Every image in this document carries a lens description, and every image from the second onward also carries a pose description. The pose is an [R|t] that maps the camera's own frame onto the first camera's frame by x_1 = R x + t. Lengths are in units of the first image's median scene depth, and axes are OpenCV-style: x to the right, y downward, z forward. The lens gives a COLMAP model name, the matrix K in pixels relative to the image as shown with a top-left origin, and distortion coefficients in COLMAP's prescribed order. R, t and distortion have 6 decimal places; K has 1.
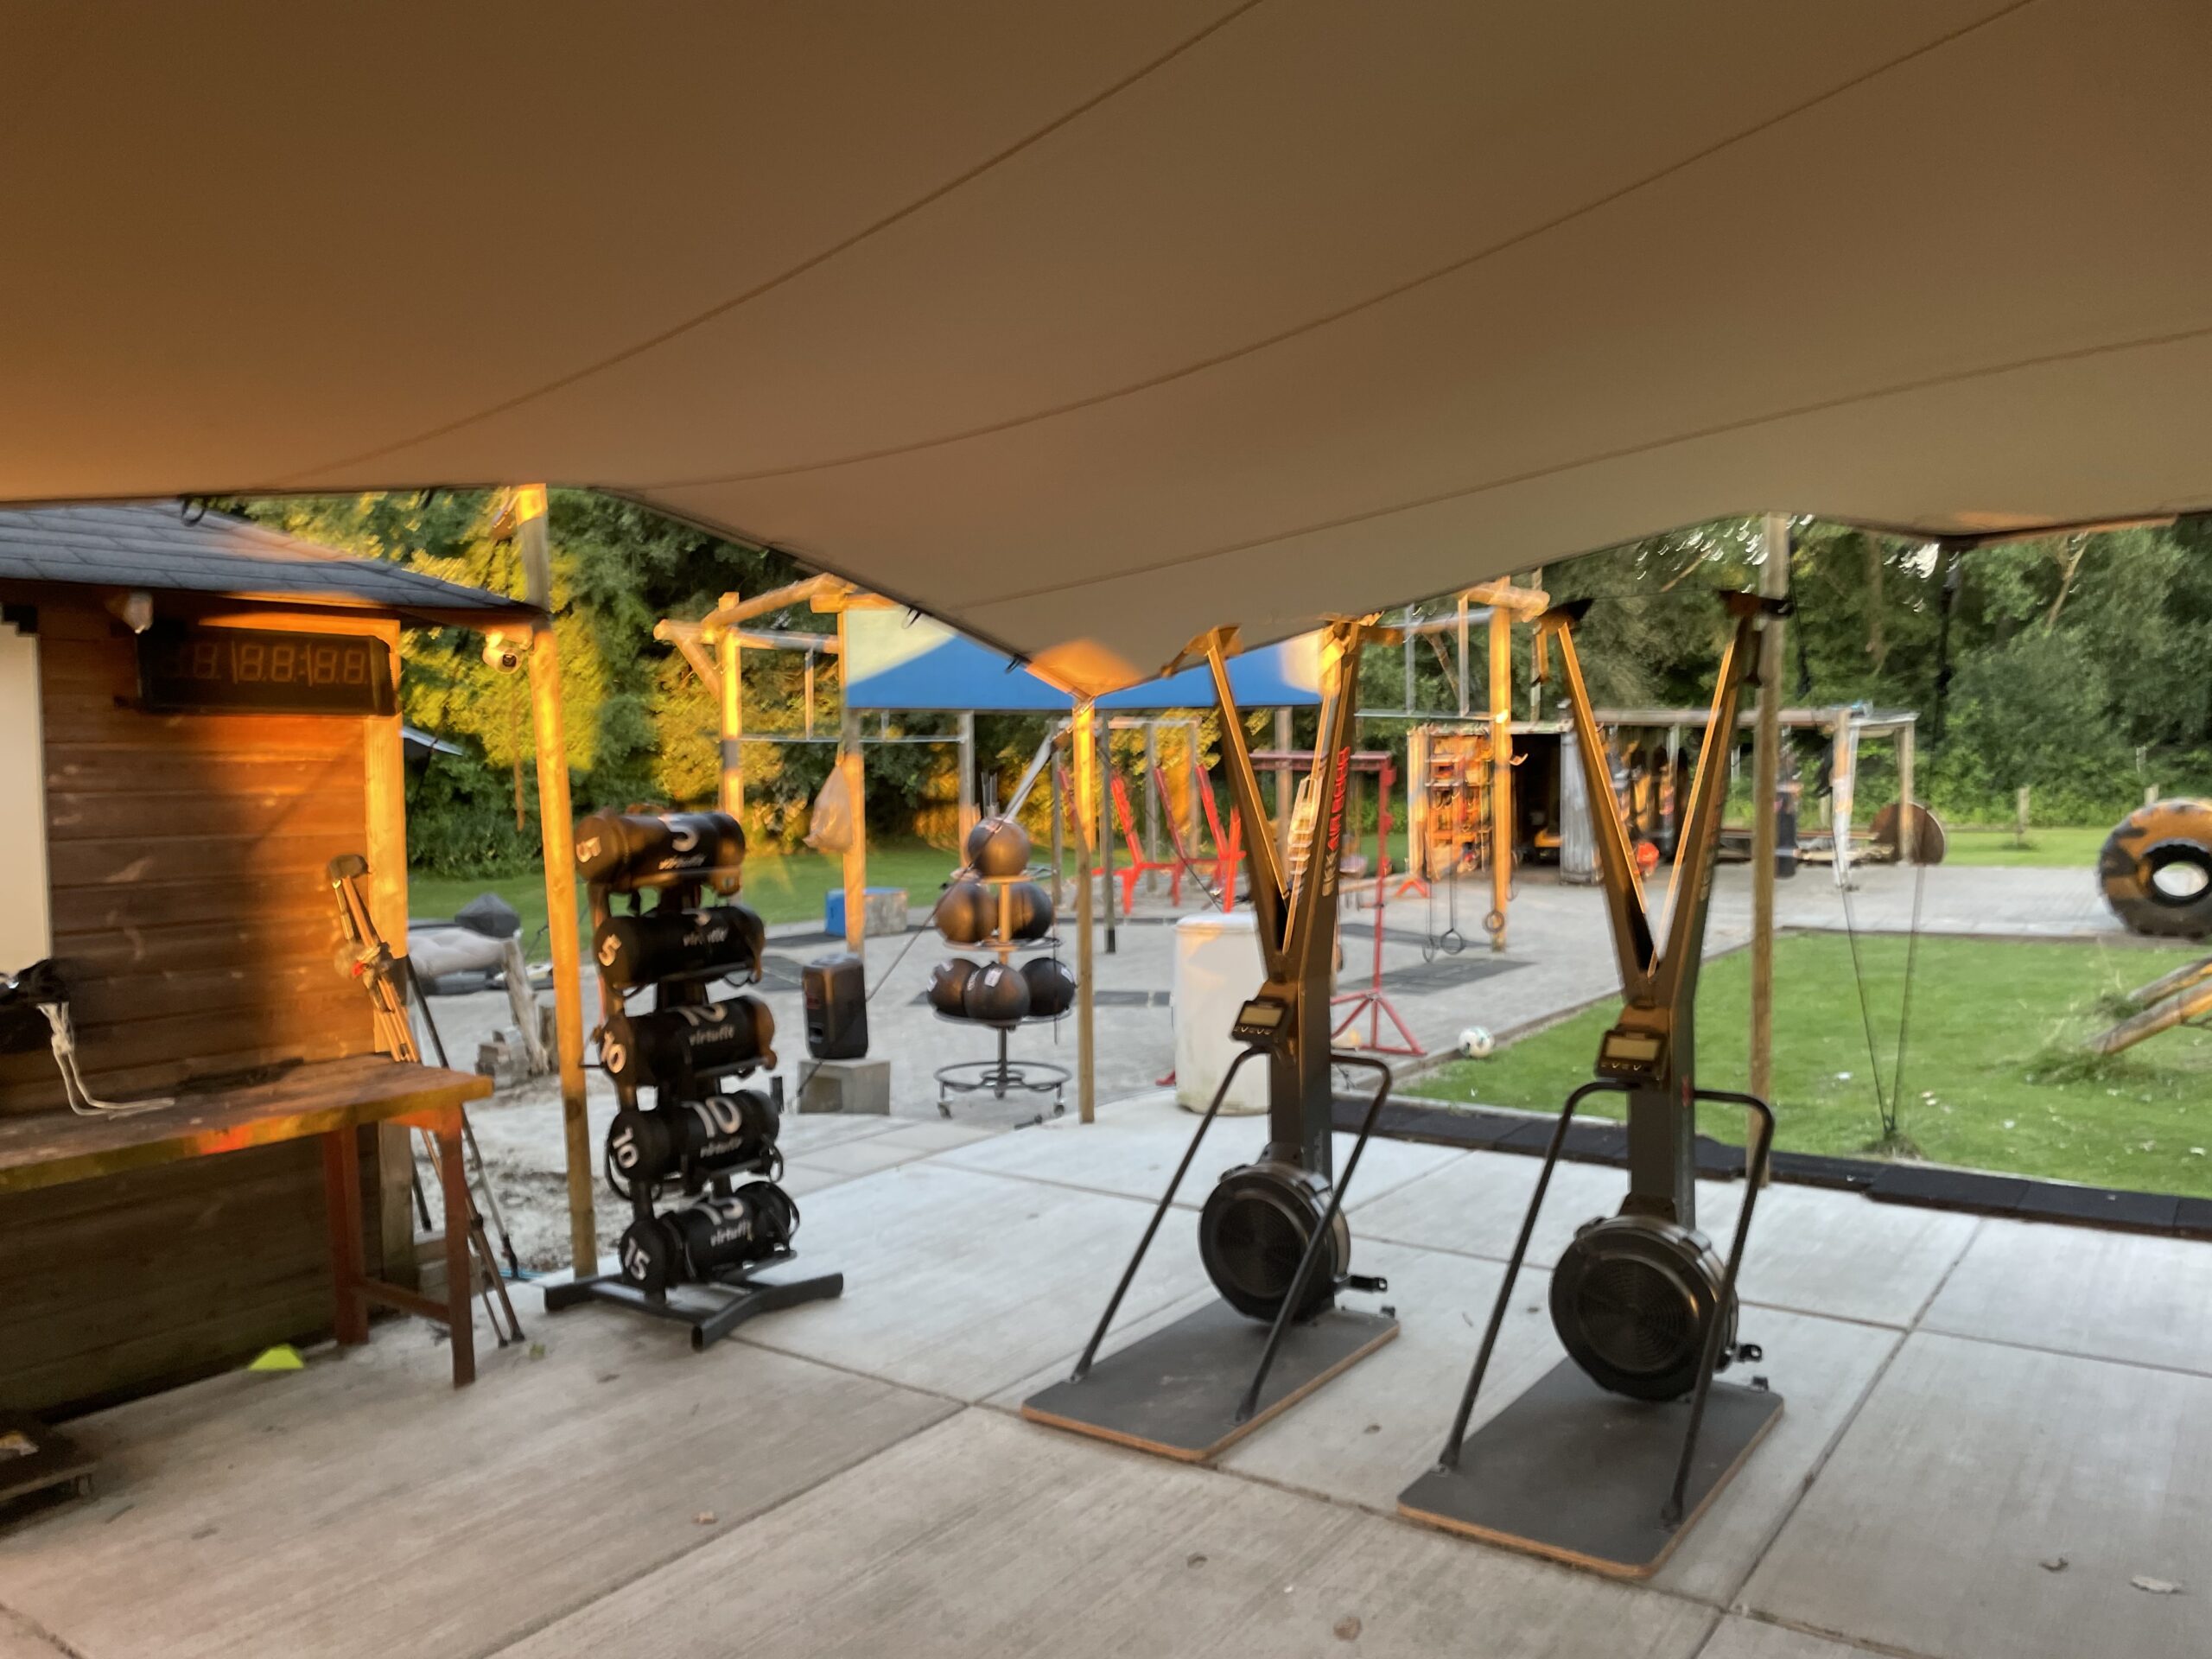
lens RADIAL K [[1686.2, 0, 1093.4], [0, 1686.2, 850.9], [0, 0, 1]] dist [0.065579, -0.057489]
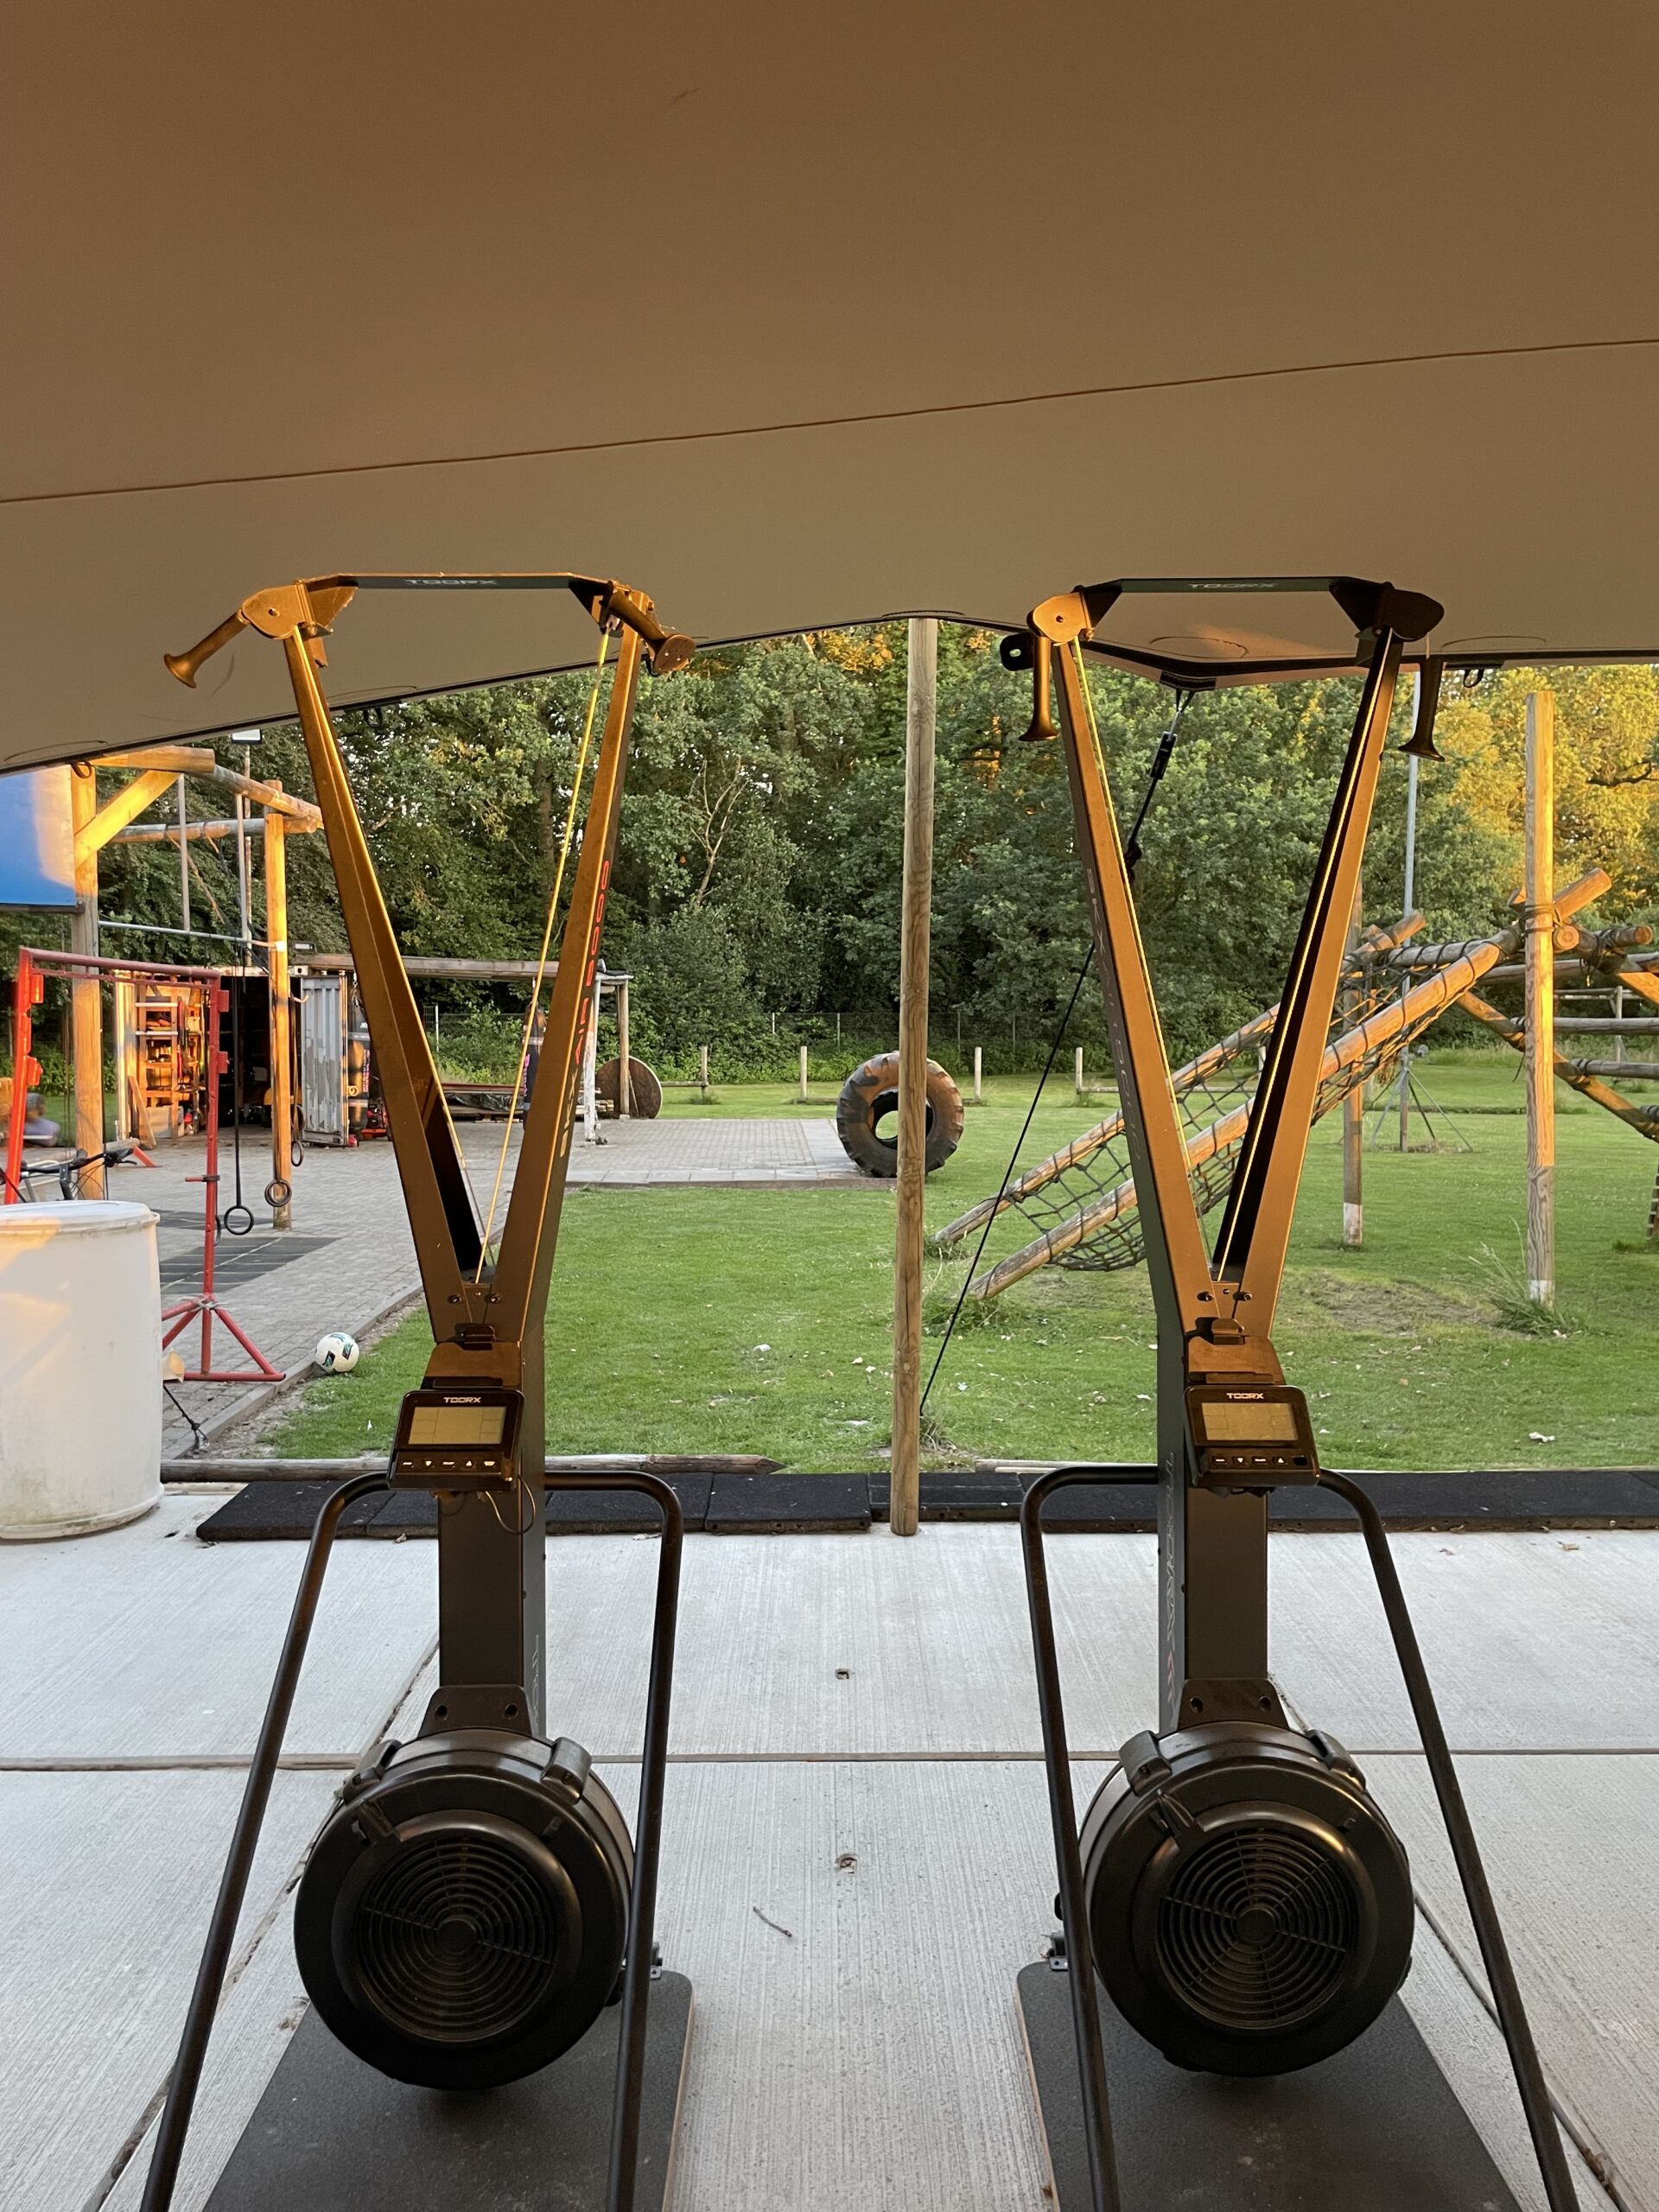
lens RADIAL K [[1686.2, 0, 870.5], [0, 1686.2, 1089.6], [0, 0, 1]] dist [0.065579, -0.057489]
pose [[0.803844, -0.008097, 0.594784, -0.062136], [0.016736, 0.999819, -0.009008, 0.009881], [-0.594604, 0.017196, 0.803835, 0.422901]]
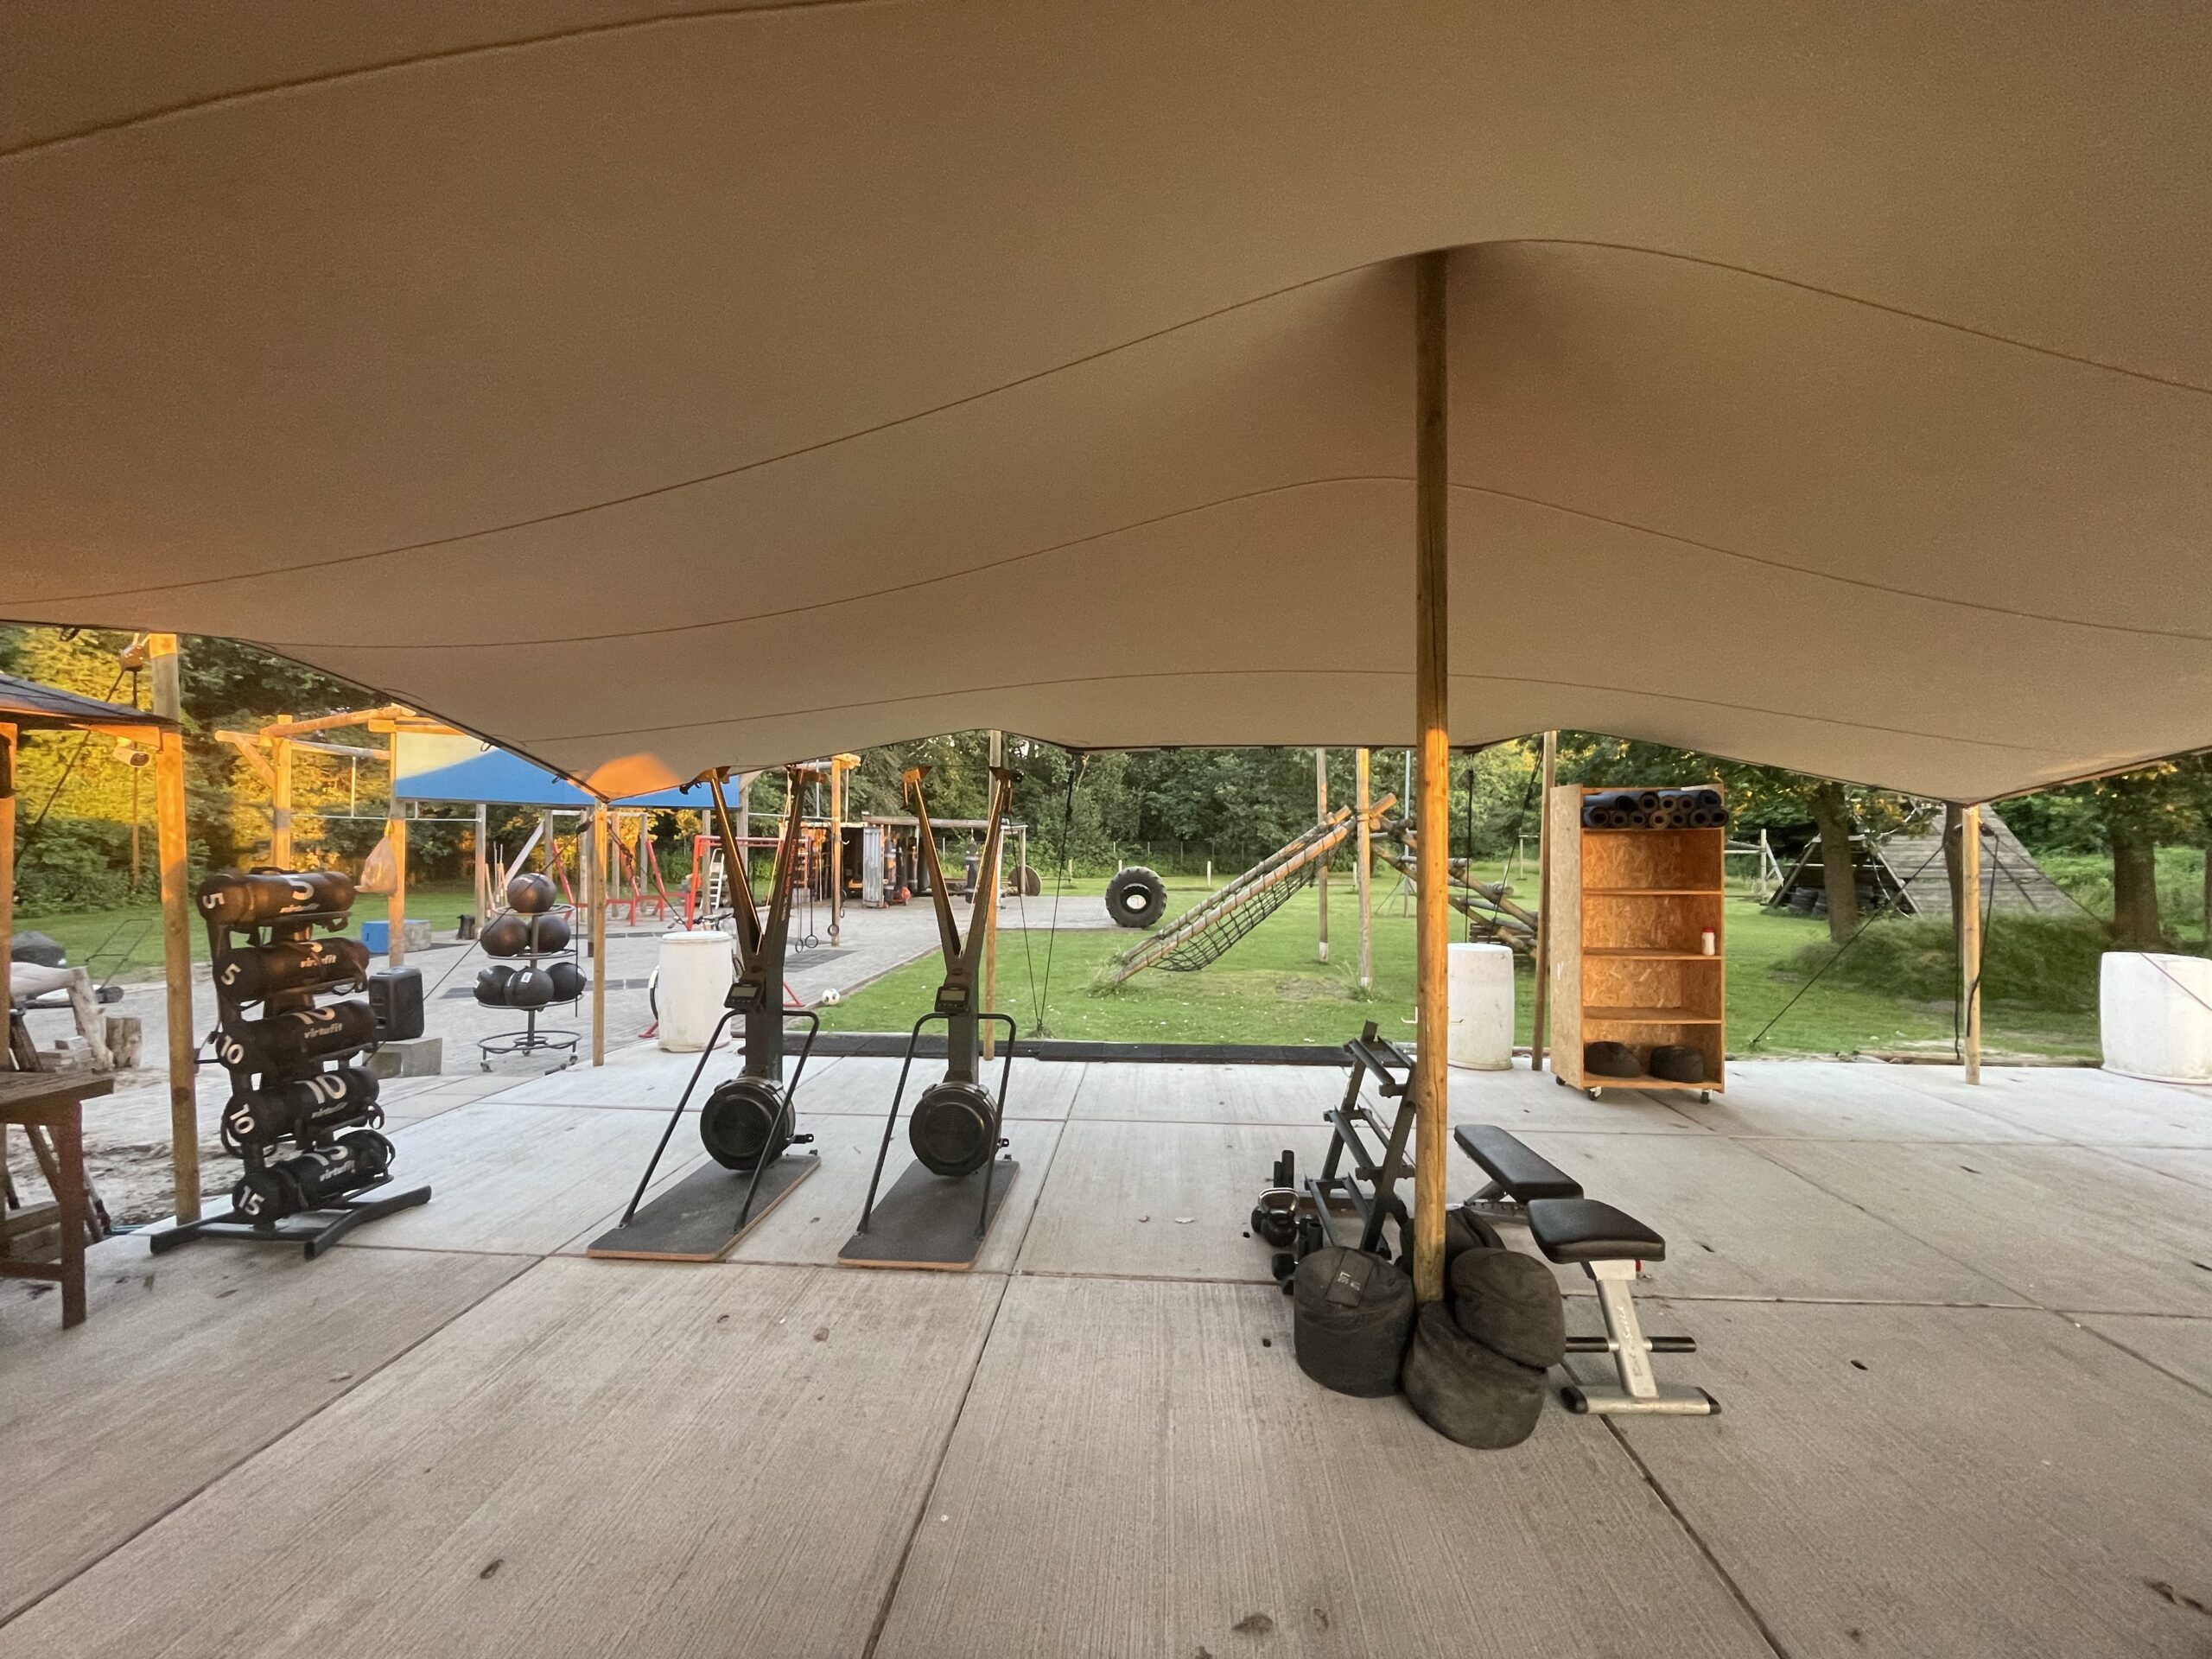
lens RADIAL K [[900.4, 0, 1114.3], [0, 900.4, 828.0], [0, 0, 1]] dist [-0.001514, 0.000262]
pose [[0.850726, 0.029431, 0.524784, -0.052618], [0.006489, 0.997767, -0.066476, -0.004843], [-0.525569, 0.059958, 0.848636, 0.003463]]
